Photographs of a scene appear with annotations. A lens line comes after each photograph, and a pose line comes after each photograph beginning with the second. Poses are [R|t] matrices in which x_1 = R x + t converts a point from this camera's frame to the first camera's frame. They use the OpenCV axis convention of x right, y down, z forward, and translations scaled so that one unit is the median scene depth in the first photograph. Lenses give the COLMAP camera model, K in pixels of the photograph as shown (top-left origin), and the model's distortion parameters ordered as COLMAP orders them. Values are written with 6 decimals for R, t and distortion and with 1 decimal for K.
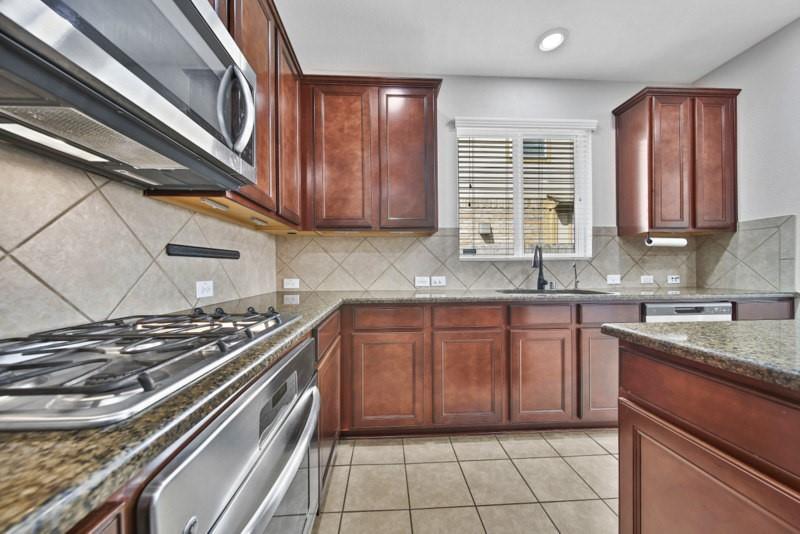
lens RADIAL K [[281.6, 0, 401.0], [0, 281.6, 270.9], [0, 0, 1]] dist [-0.003598, 0.000094]
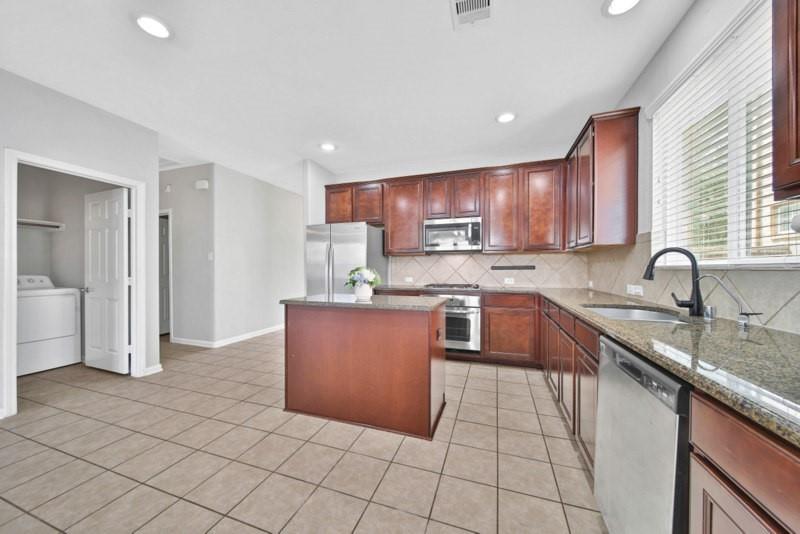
lens RADIAL K [[281.6, 0, 398.9], [0, 281.6, 270.5], [0, 0, 1]] dist [-0.003598, 0.000094]
pose [[-0.382043, 0.014549, -0.924030, 1.545826], [0.001307, 0.999884, 0.015203, -0.055477], [0.924144, 0.004601, -0.382017, 0.709317]]
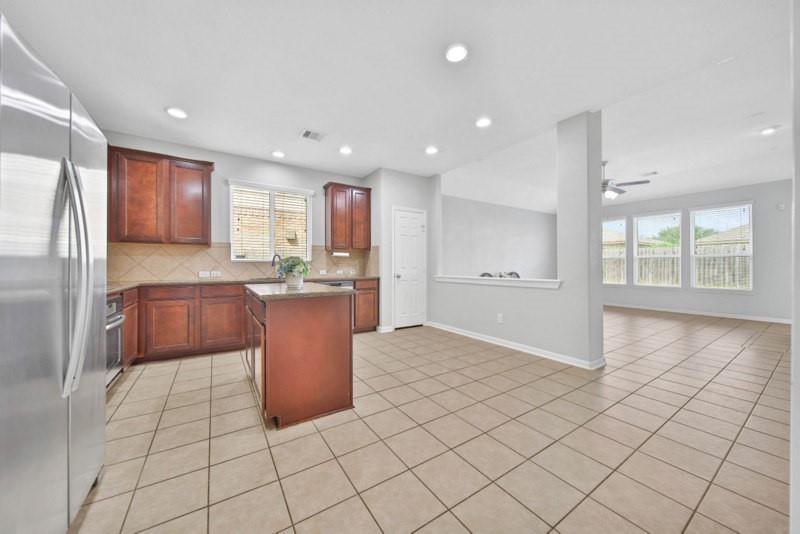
lens RADIAL K [[281.6, 0, 398.3], [0, 281.6, 265.8], [0, 0, 1]] dist [-0.003598, 0.000094]
pose [[0.868463, 0.006029, 0.495717, 0.287708], [-0.003924, 0.999978, -0.005286, -0.008774], [-0.495738, 0.002646, 0.868468, -1.177646]]
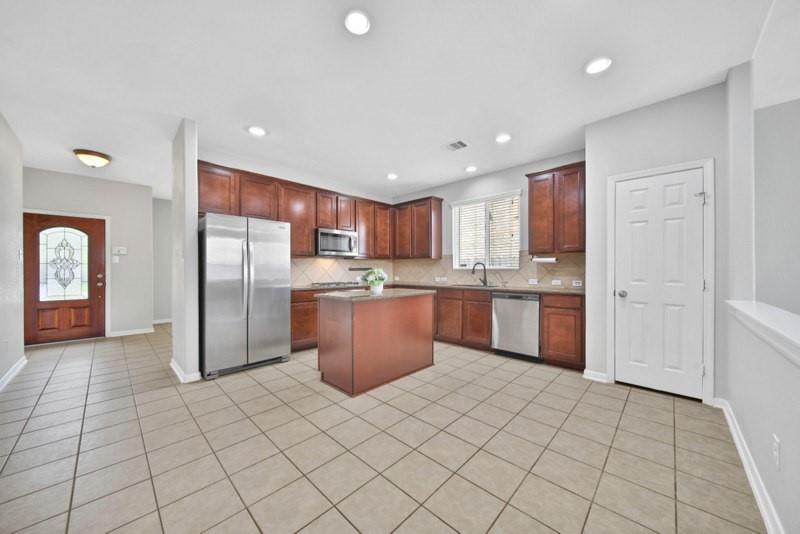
lens RADIAL K [[281.6, 0, 396.8], [0, 281.6, 269.6], [0, 0, 1]] dist [-0.003598, 0.000094]
pose [[0.673481, 0.005356, -0.739185, 1.745121], [-0.004630, 0.999985, 0.003027, -0.051547], [0.739190, 0.001384, 0.673496, -0.861612]]
